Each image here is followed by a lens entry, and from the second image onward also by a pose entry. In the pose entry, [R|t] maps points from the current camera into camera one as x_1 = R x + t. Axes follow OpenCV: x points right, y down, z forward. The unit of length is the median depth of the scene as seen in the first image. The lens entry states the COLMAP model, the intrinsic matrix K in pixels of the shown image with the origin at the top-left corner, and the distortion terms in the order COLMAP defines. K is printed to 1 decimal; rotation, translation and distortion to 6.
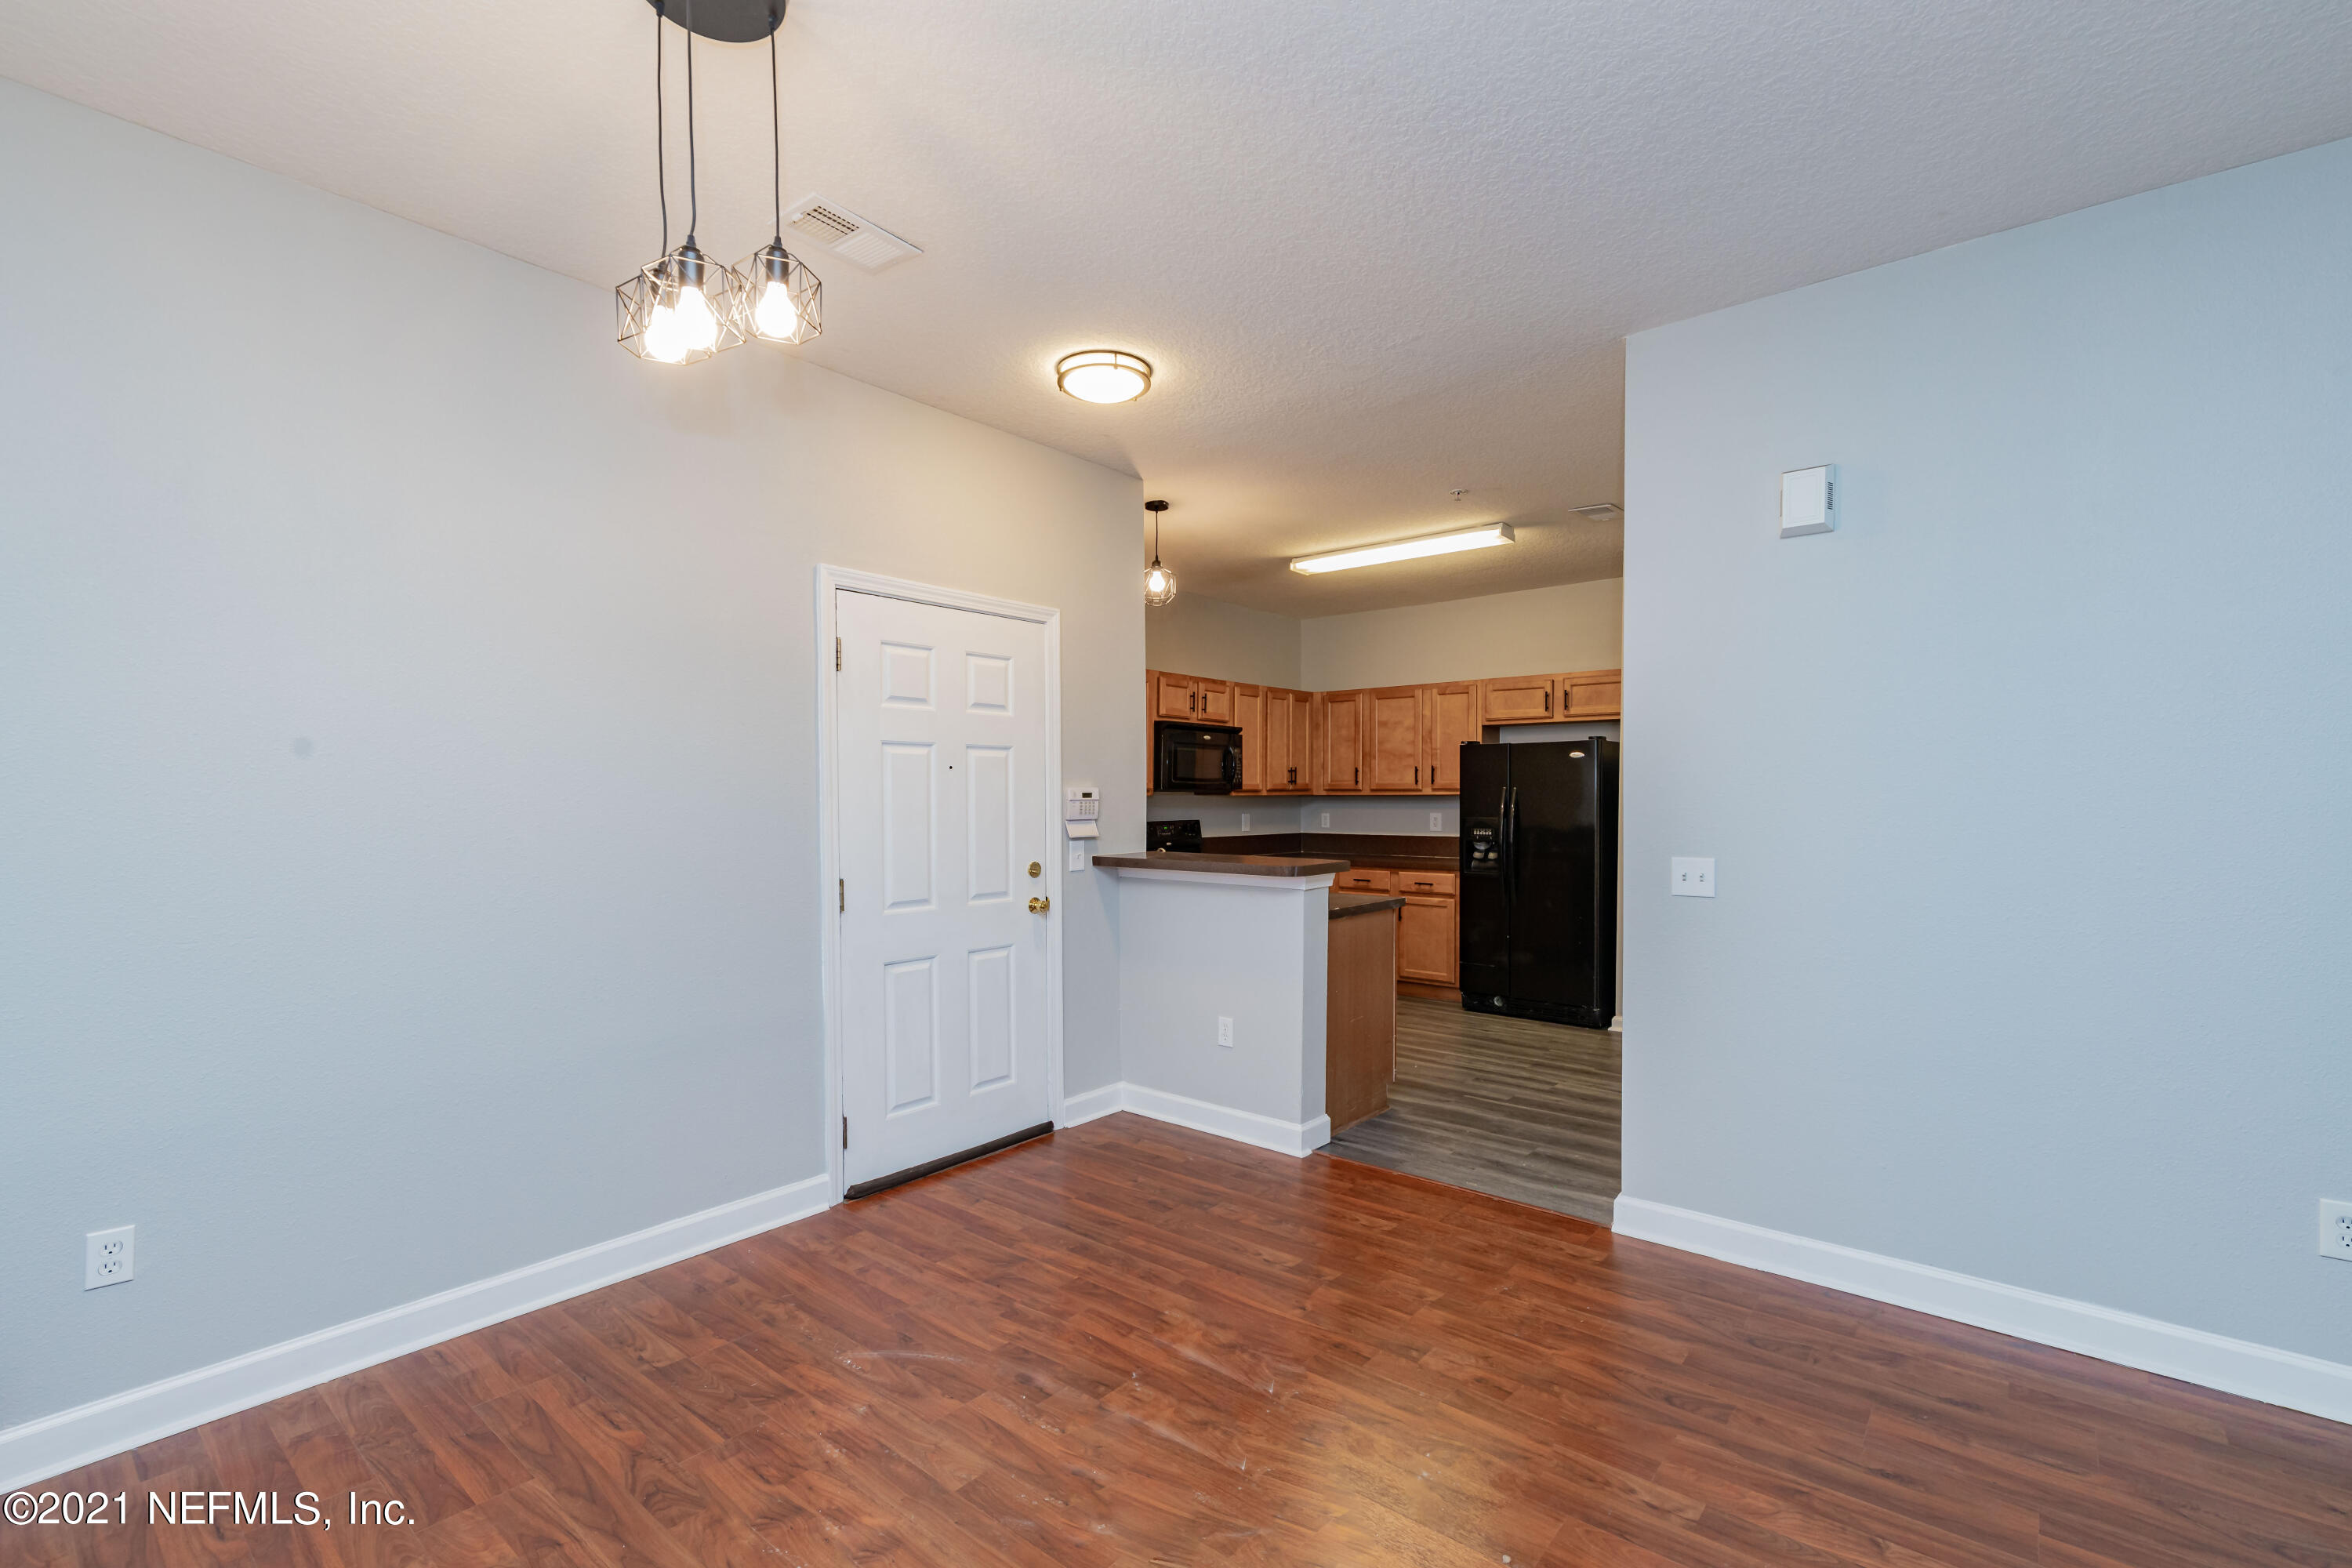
lens RADIAL K [[1011.1, 0, 1136.9], [0, 1011.1, 802.3], [0, 0, 1]] dist [-0.000204, -0.000107]
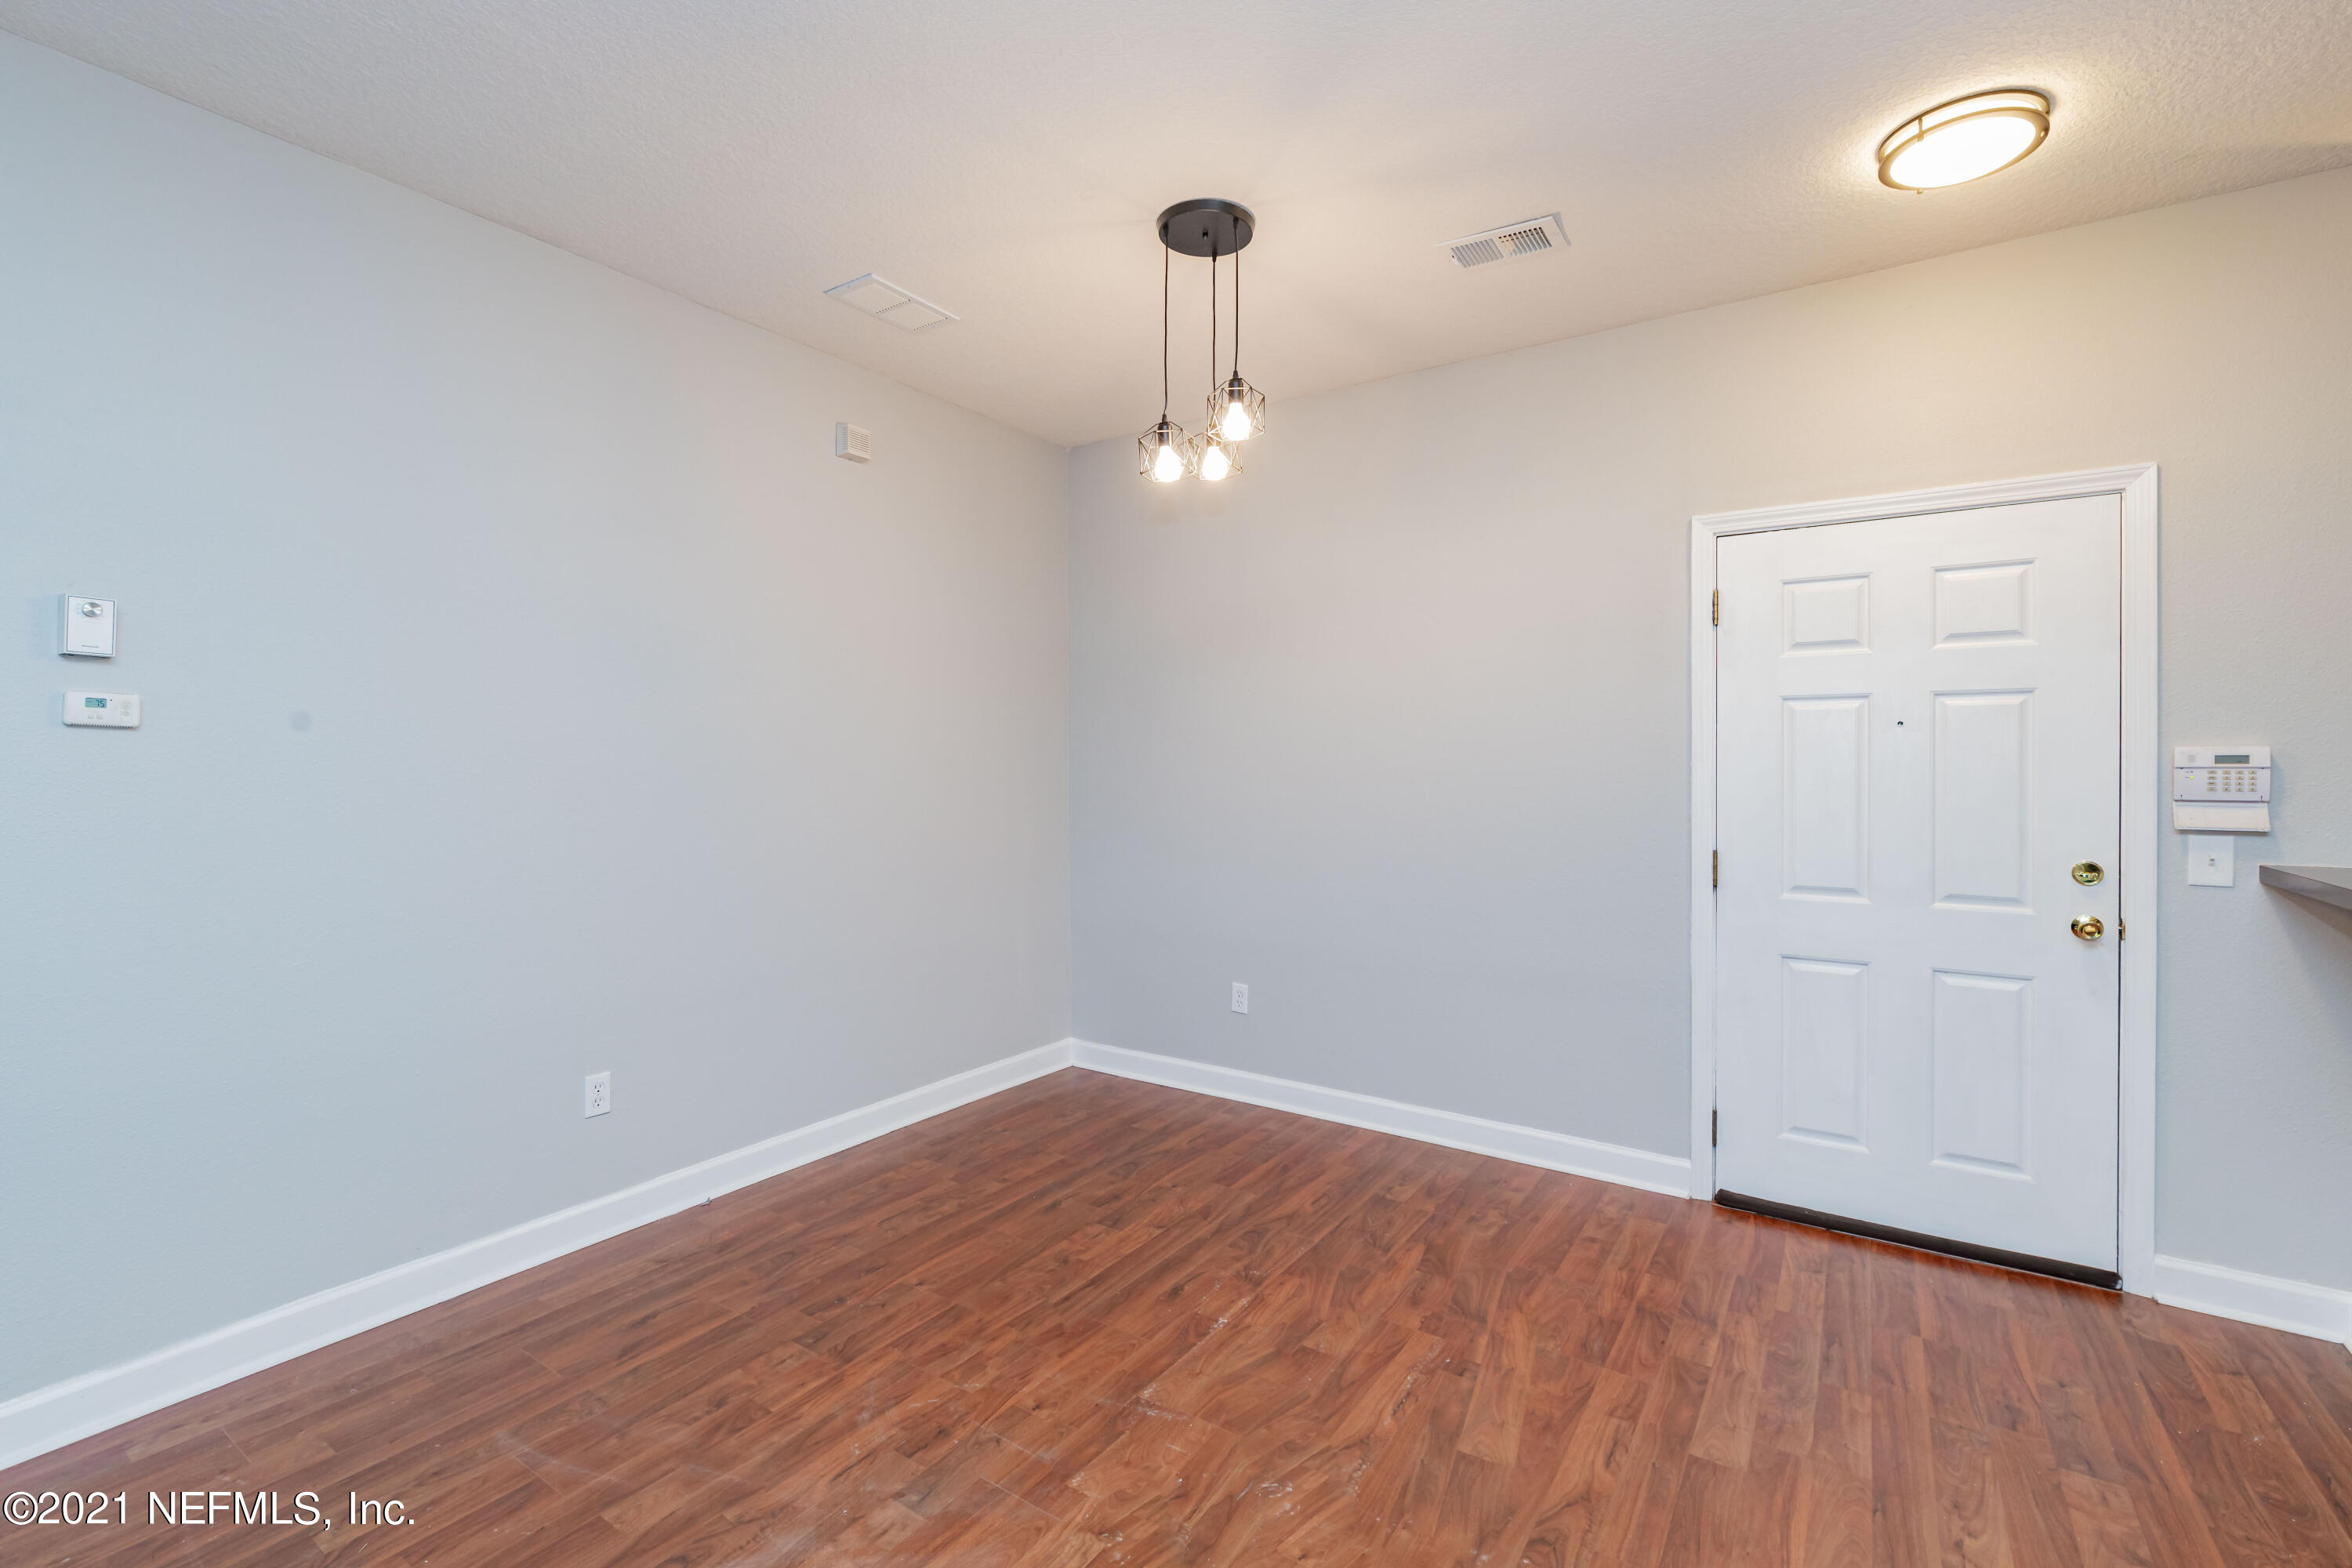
lens RADIAL K [[989.1, 0, 1176.0], [0, 989.1, 784.0], [0, 0, 1]] dist [0.001088, 0.000086]
pose [[0.124136, 0.017408, -0.992113, 0.424054], [0.001868, 0.999840, 0.017778, -0.003414], [0.992263, -0.004060, 0.124083, 0.313315]]
